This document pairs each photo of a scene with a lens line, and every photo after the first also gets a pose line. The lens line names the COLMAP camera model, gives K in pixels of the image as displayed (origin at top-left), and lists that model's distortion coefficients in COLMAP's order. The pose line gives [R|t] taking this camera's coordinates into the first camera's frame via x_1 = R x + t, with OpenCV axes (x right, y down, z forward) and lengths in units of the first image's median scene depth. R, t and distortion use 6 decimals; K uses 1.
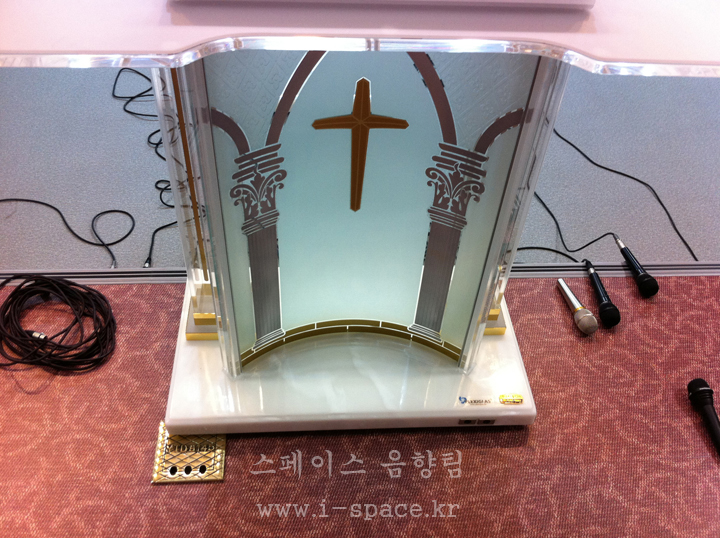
lens RADIAL K [[684.9, 0, 360.0], [0, 684.9, 269.0], [0, 0, 1]] dist [0.049357, -0.283999]
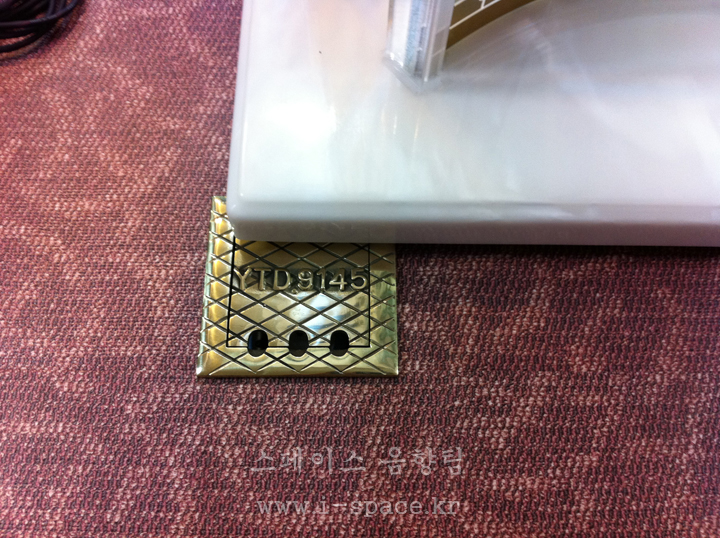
lens RADIAL K [[684.9, 0, 360.0], [0, 684.9, 269.0], [0, 0, 1]] dist [0.049357, -0.283999]
pose [[0.997455, 0.053835, -0.046755, -0.200056], [-0.032091, 0.924487, 0.379861, 0.119697], [0.063674, -0.377394, 0.923861, 0.674428]]
